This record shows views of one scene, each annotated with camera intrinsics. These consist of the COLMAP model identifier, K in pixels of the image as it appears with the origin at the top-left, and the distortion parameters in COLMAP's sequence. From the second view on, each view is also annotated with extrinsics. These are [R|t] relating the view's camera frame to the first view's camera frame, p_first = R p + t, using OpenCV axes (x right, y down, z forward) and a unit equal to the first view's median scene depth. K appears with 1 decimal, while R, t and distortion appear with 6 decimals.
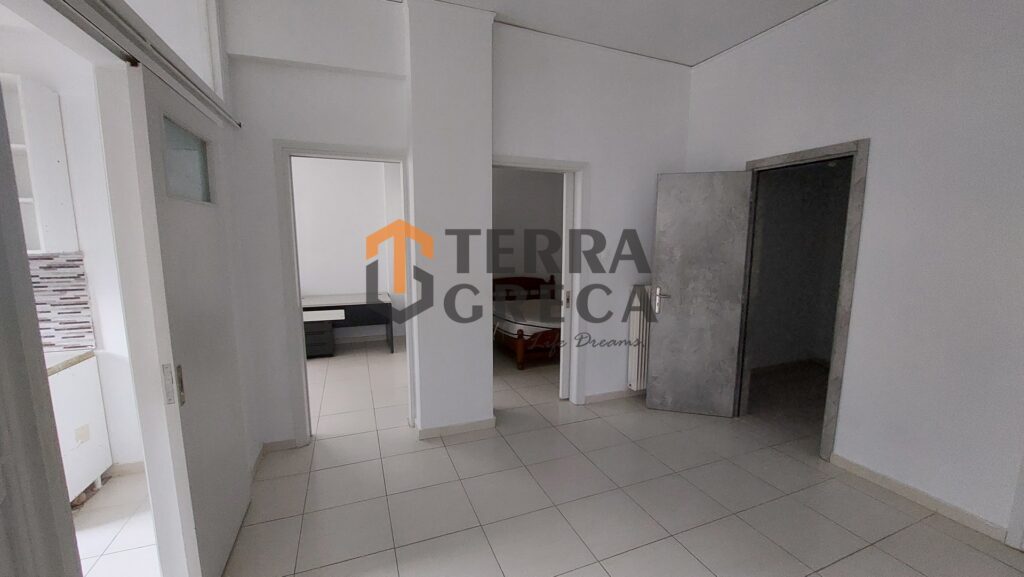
lens RADIAL K [[408.8, 0, 513.7], [0, 408.8, 292.9], [0, 0, 1]] dist [-0.019091, 0.000010]
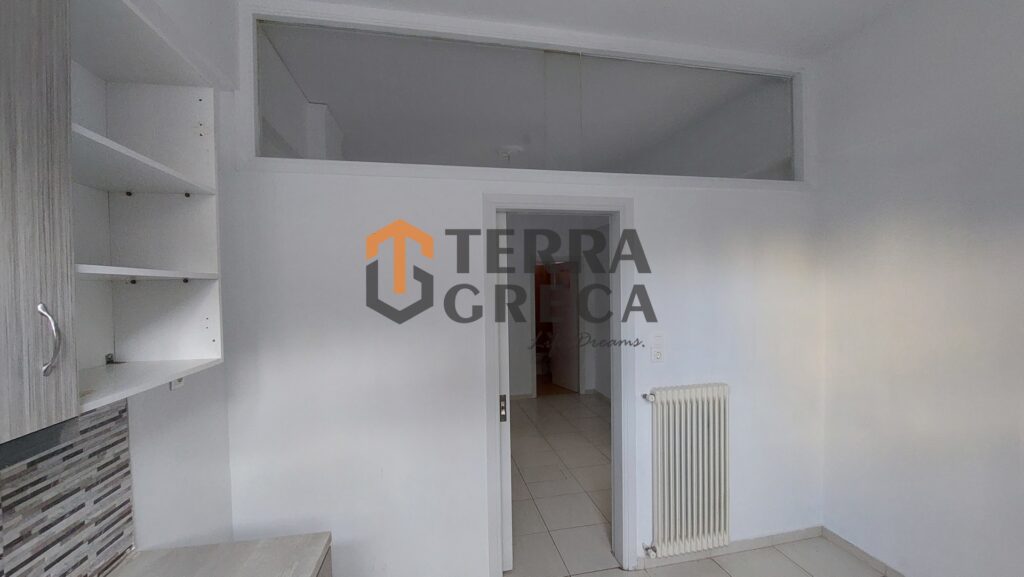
lens RADIAL K [[408.8, 0, 514.4], [0, 408.8, 295.8], [0, 0, 1]] dist [-0.019091, 0.000010]
pose [[0.179307, -0.019147, 0.983607, -1.233428], [0.150522, 0.988573, -0.008196, -0.092502], [-0.972210, 0.149524, 0.180140, 0.314890]]
